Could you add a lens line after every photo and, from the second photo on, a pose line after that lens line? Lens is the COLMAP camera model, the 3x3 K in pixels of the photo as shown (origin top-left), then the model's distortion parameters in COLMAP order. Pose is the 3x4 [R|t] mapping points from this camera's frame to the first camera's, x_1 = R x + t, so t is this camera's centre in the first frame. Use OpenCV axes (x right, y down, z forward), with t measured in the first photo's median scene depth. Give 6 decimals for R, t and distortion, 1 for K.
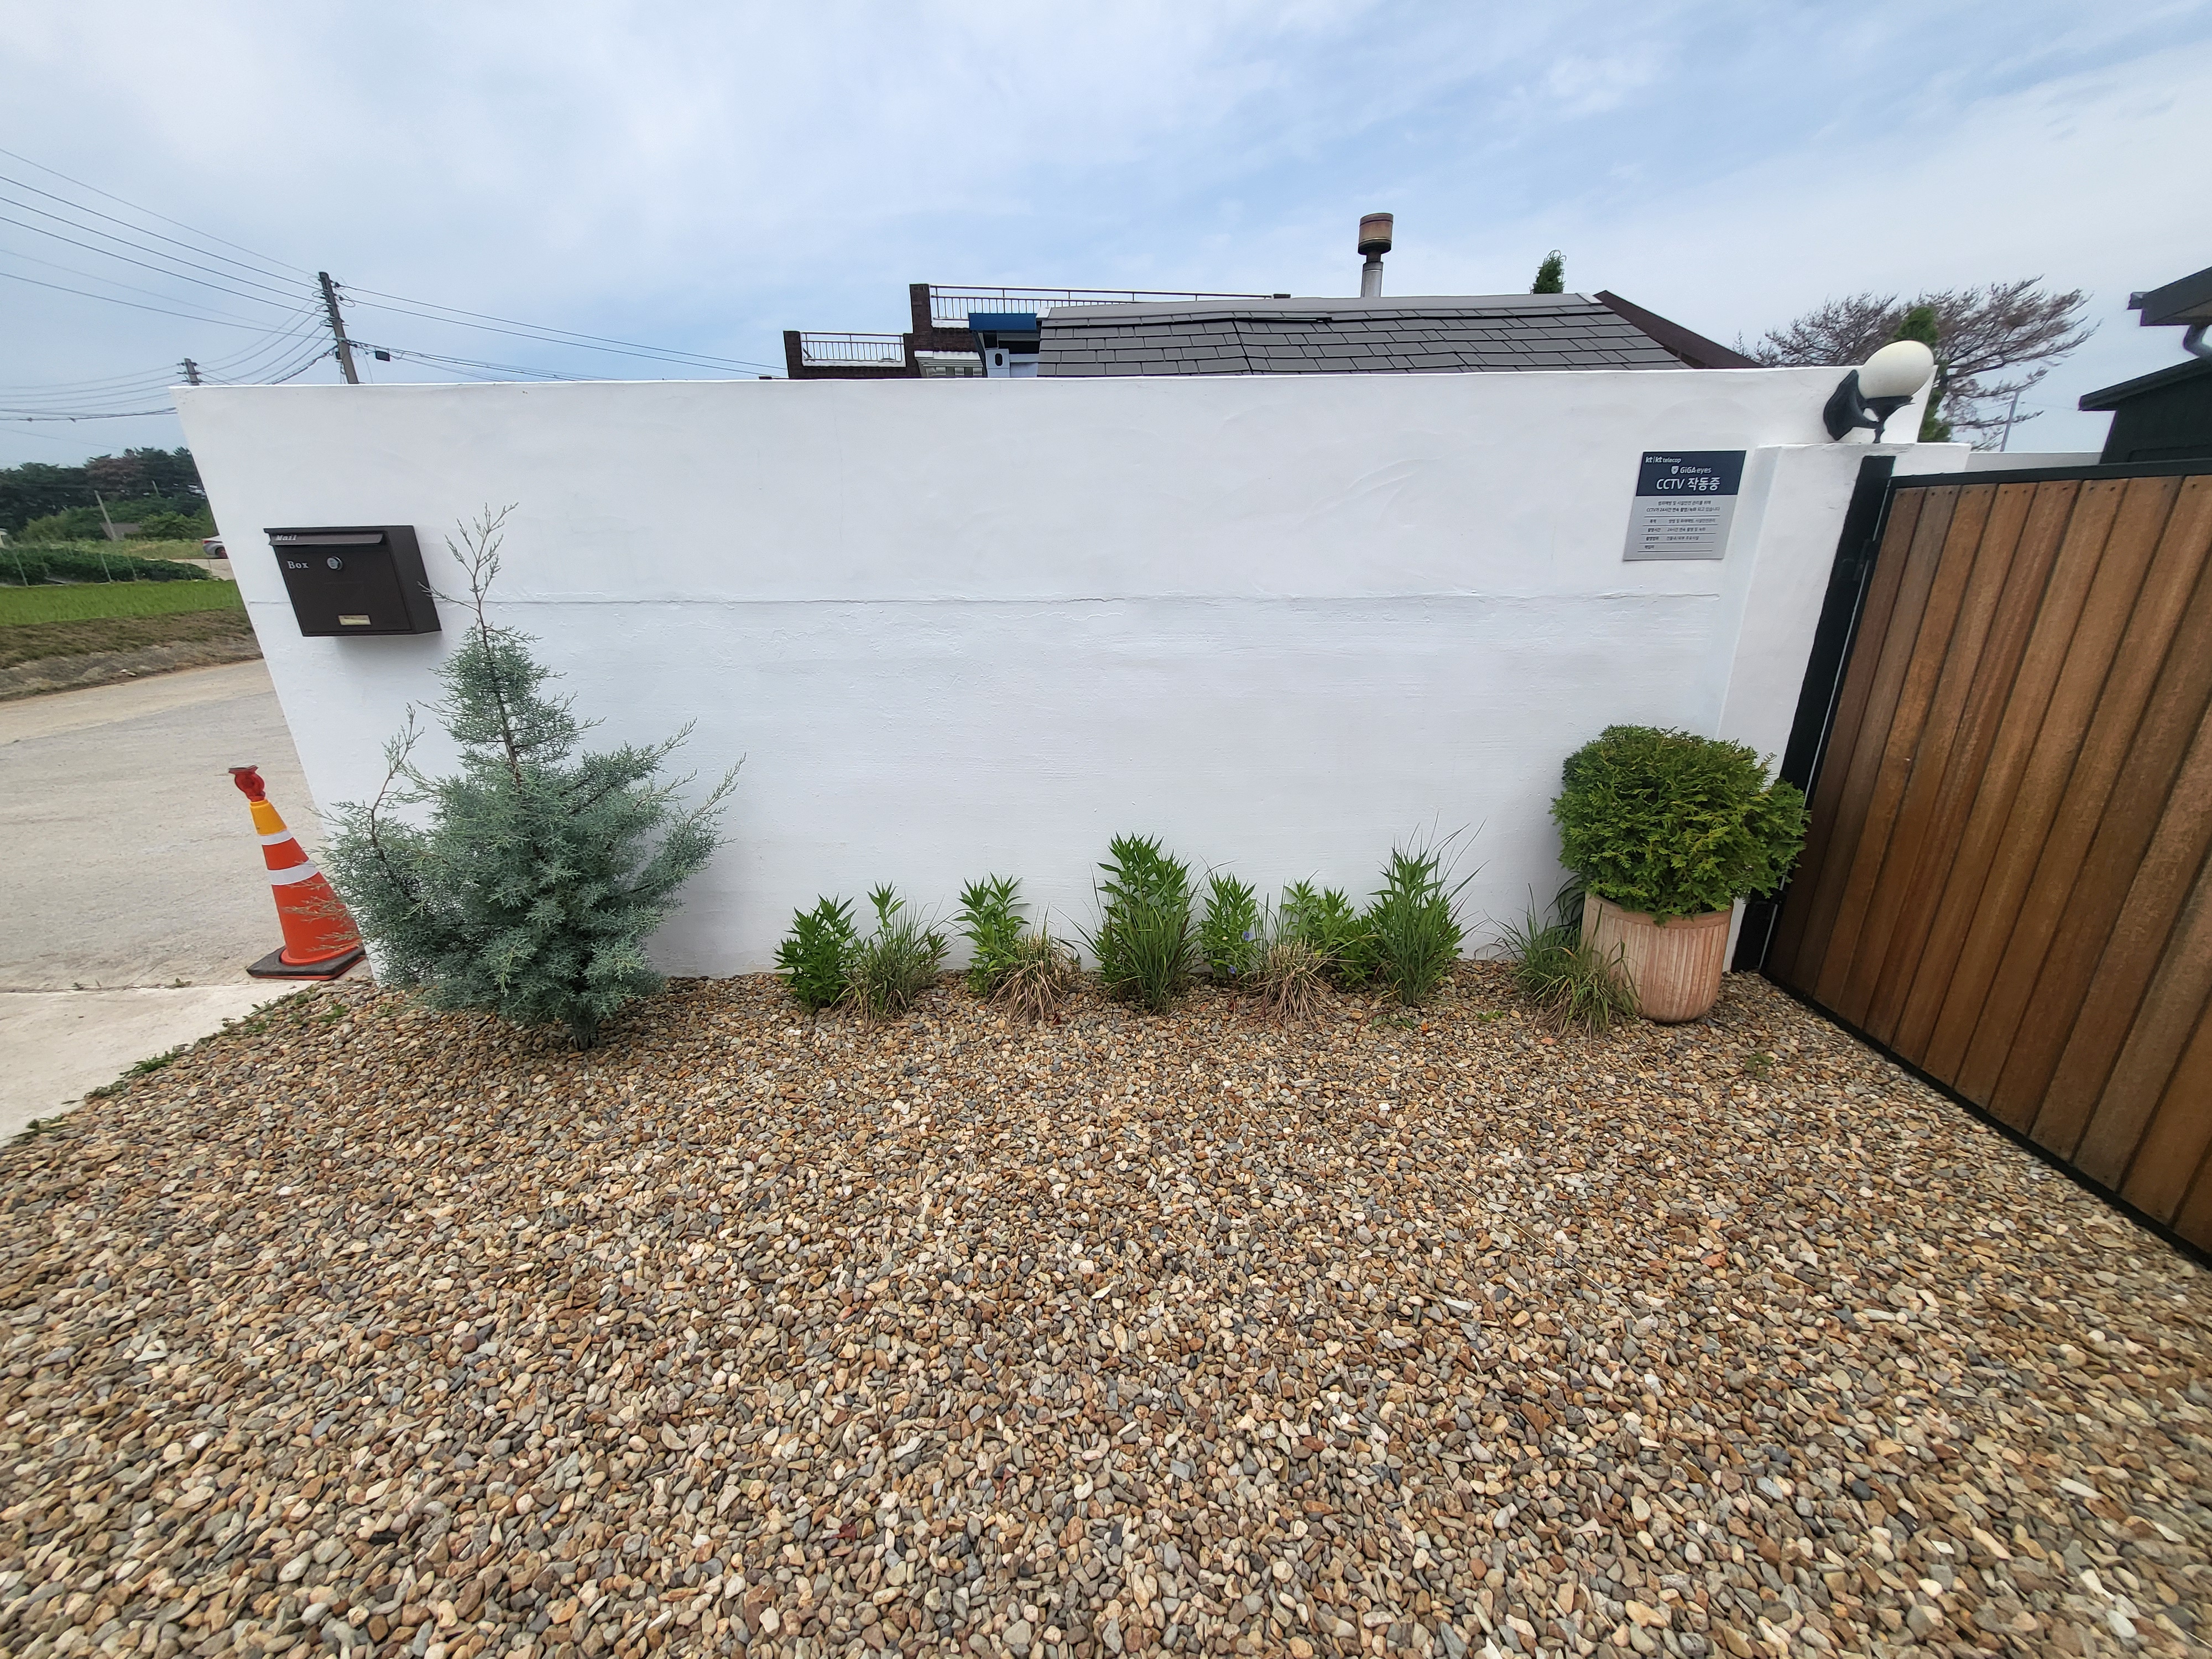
lens RADIAL K [[867.4, 0, 1104.2], [0, 867.4, 846.8], [0, 0, 1]] dist [-0.003372, -0.000402]
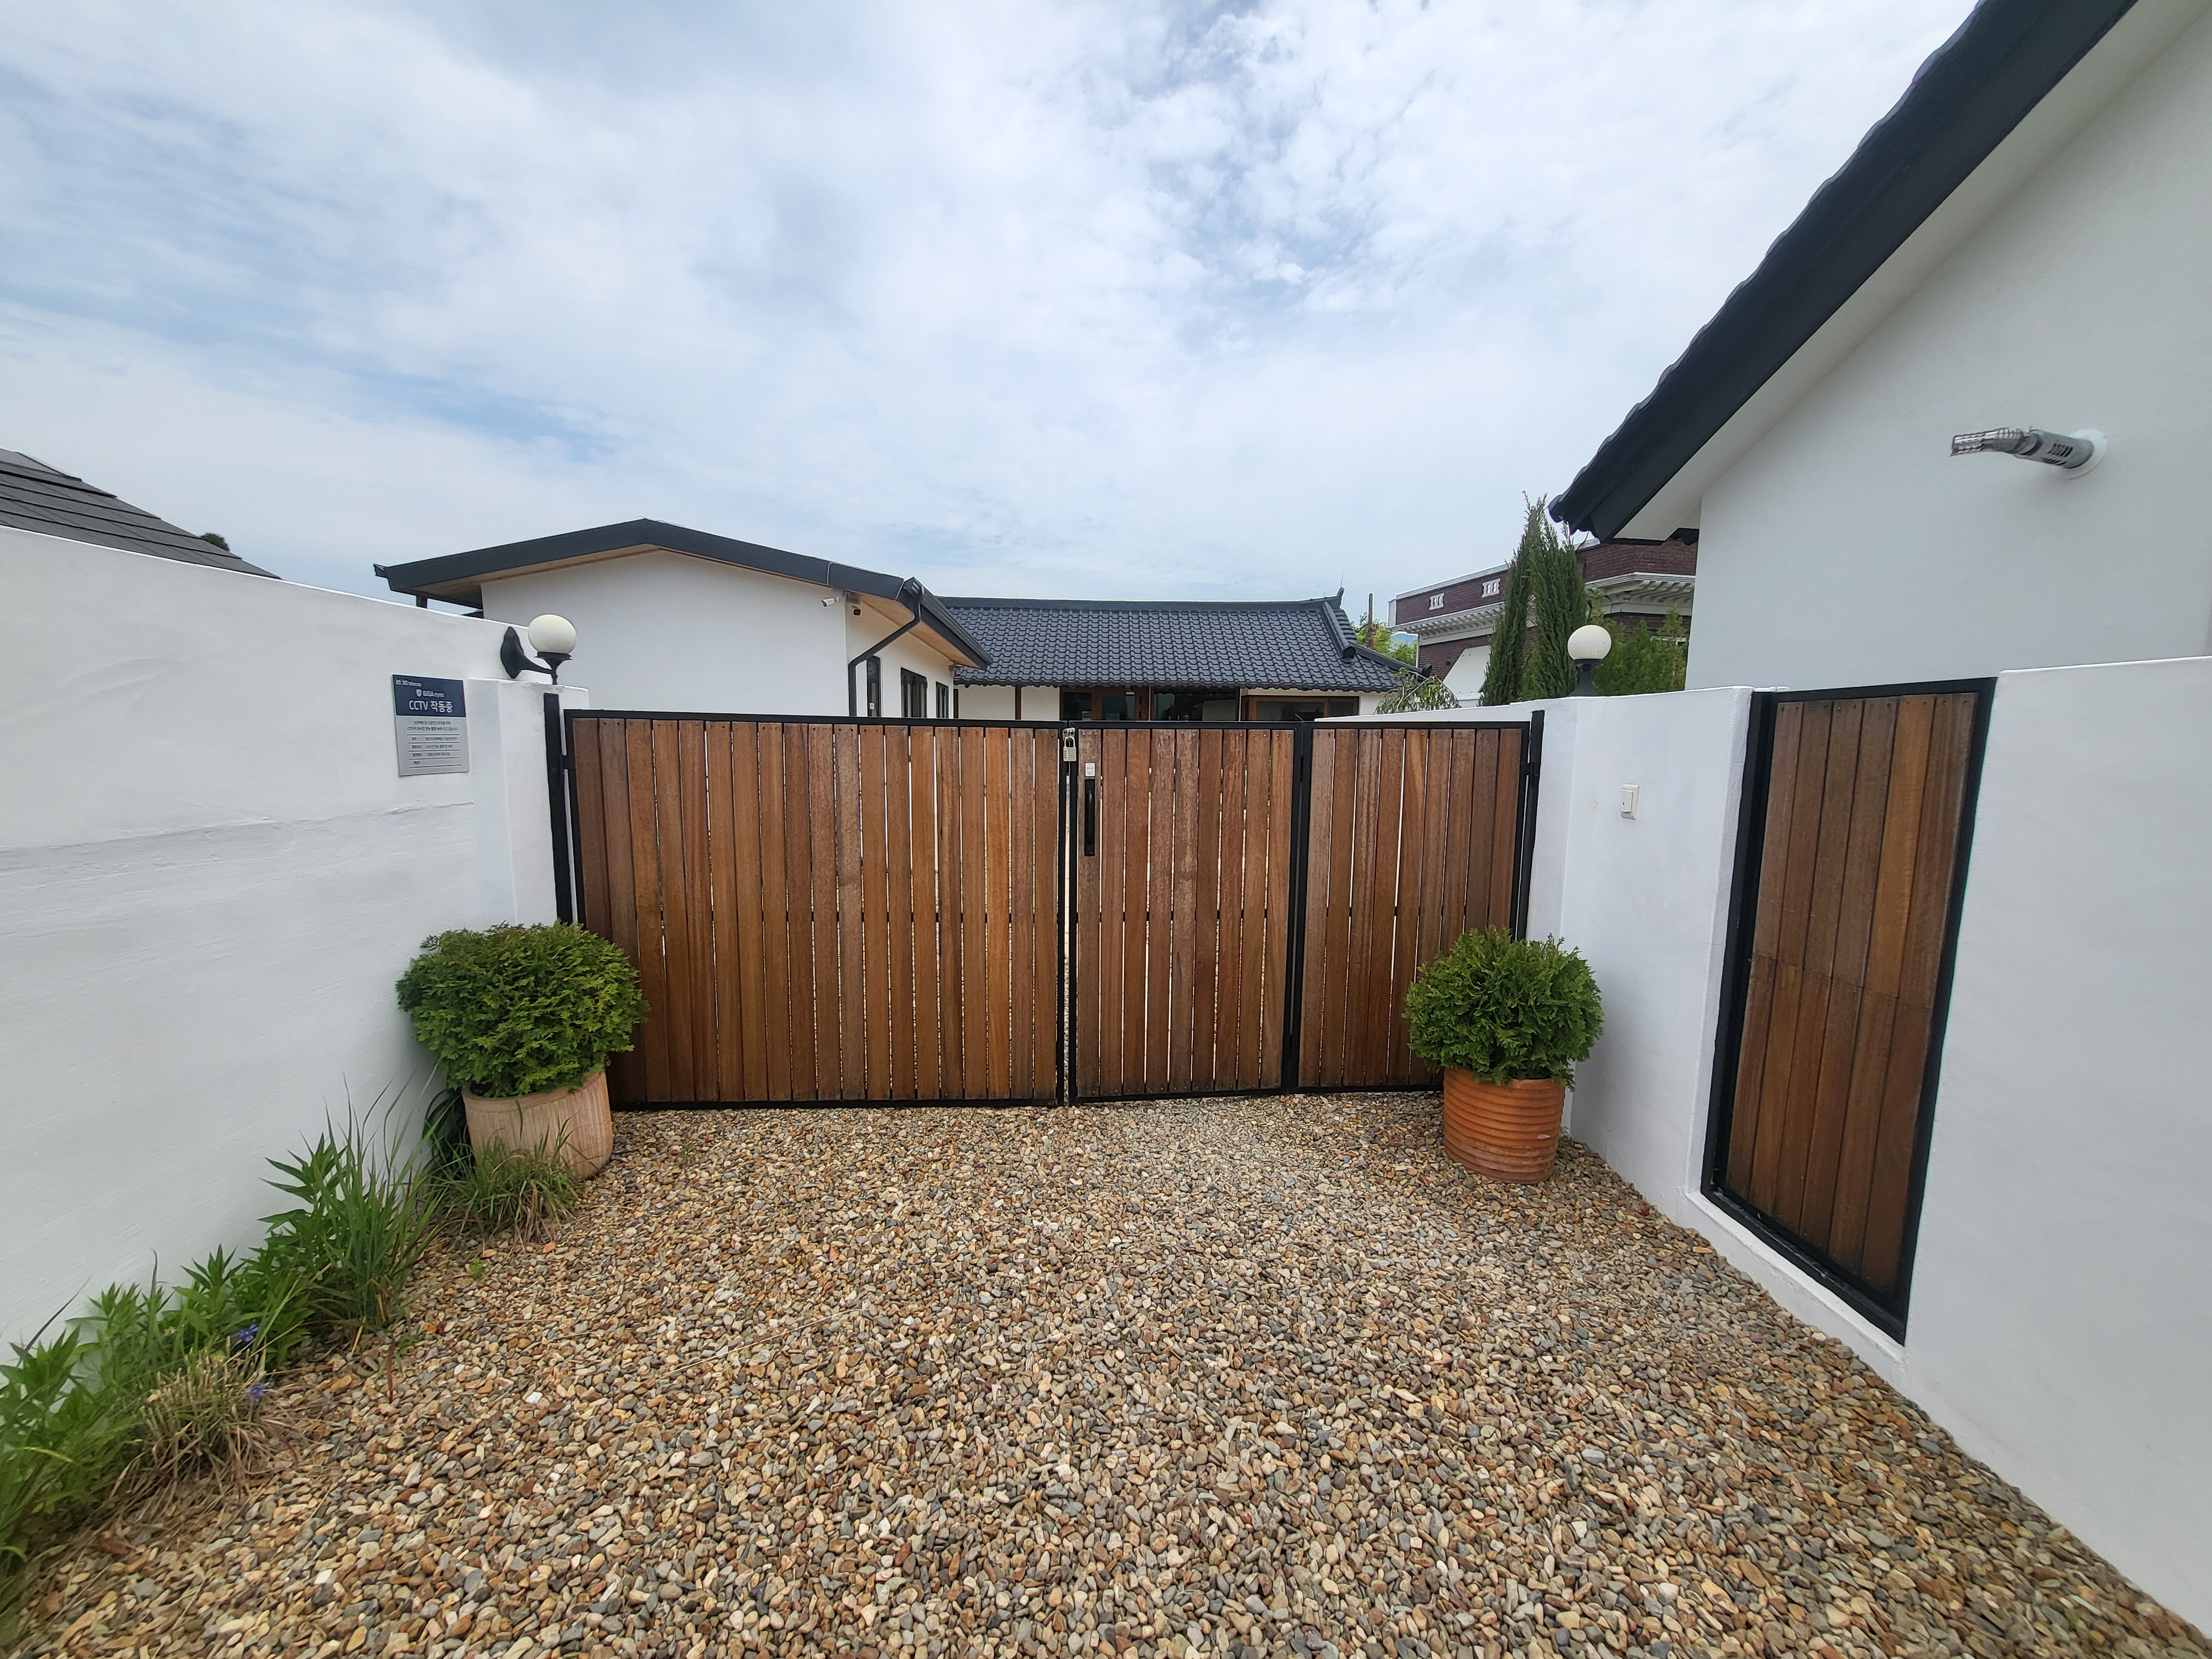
lens RADIAL K [[867.4, 0, 1104.2], [0, 867.4, 846.8], [0, 0, 1]] dist [-0.003372, -0.000402]
pose [[-0.049238, -0.113622, 0.992303, -0.483367], [0.326895, 0.936956, 0.123505, -0.126934], [-0.943777, 0.330460, -0.008991, 0.307111]]
